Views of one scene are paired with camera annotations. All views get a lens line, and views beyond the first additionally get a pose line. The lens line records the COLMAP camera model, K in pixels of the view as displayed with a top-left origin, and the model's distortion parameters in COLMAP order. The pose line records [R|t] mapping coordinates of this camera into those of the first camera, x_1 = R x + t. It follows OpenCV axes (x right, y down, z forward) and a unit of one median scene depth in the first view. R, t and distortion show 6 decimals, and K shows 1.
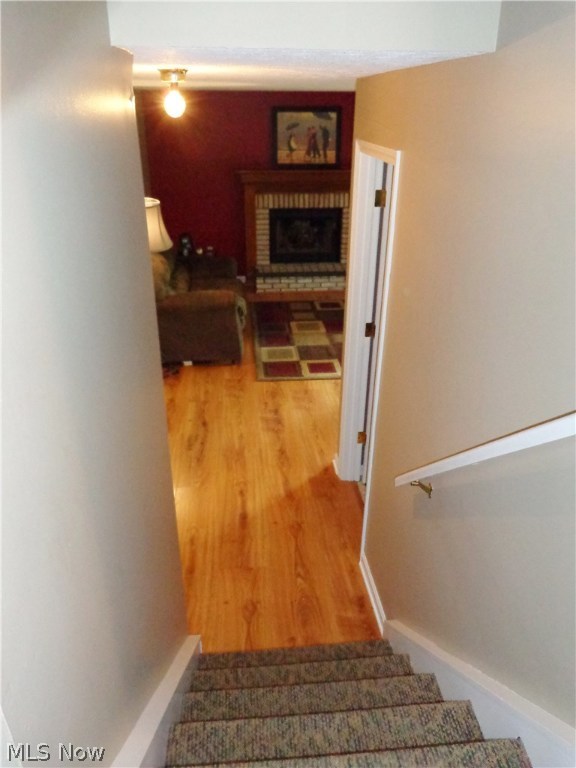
lens RADIAL K [[570.3, 0, 287.9], [0, 570.3, 383.7], [0, 0, 1]] dist [0.003683, -0.005518]
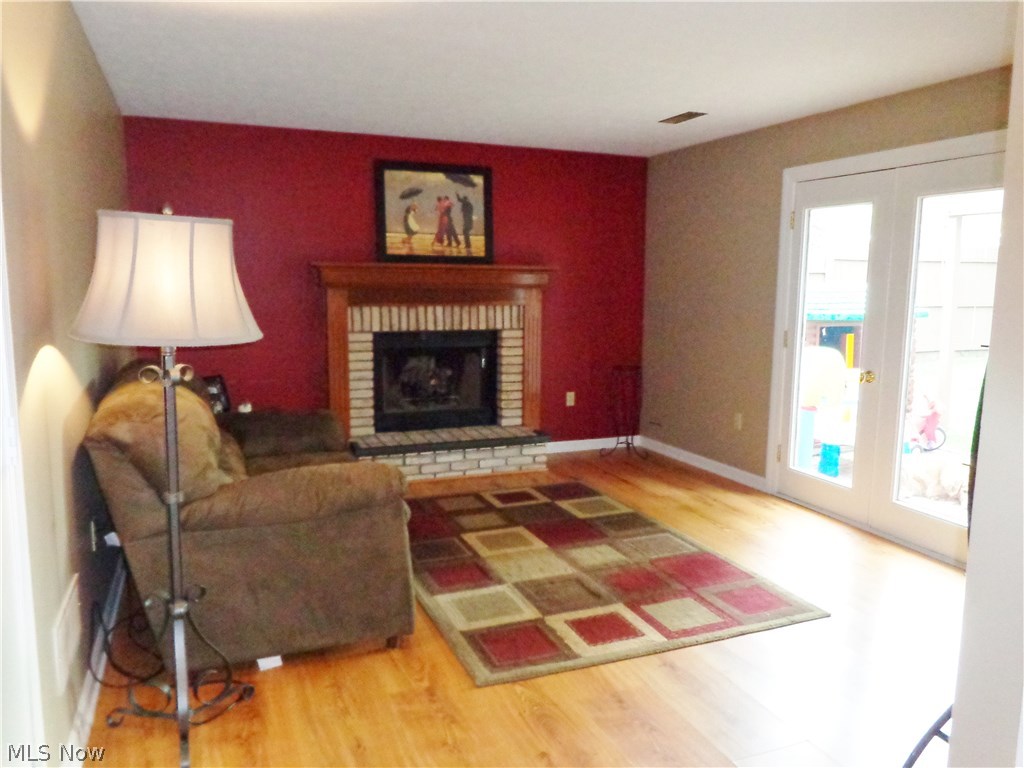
lens RADIAL K [[760.4, 0, 516.1], [0, 760.4, 389.3], [0, 0, 1]] dist [0.003683, -0.005518]
pose [[0.954106, -0.036740, 0.297208, -0.124628], [0.125979, 0.949601, -0.287033, -0.031962], [-0.271683, 0.311301, 0.910648, 0.335055]]
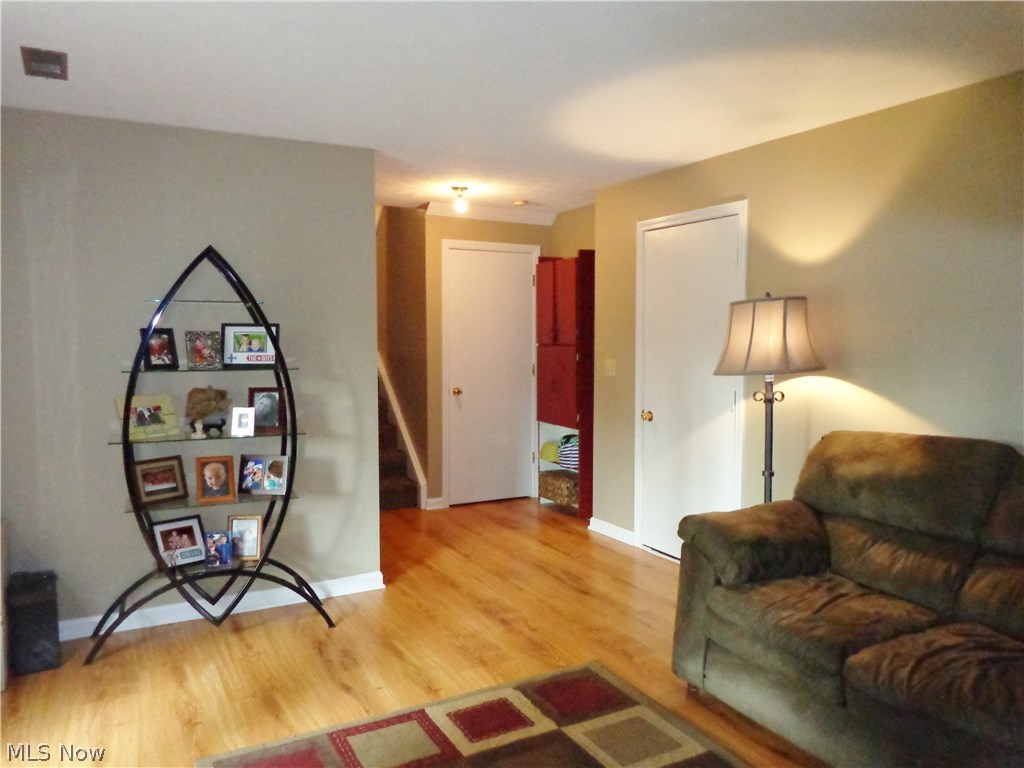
lens RADIAL K [[760.4, 0, 514.3], [0, 760.4, 382.8], [0, 0, 1]] dist [0.003683, -0.005518]
pose [[-0.916024, 0.015656, -0.400818, 0.185183], [-0.189658, 0.863585, 0.467174, -0.351276], [0.353454, 0.503960, -0.788095, 0.974858]]
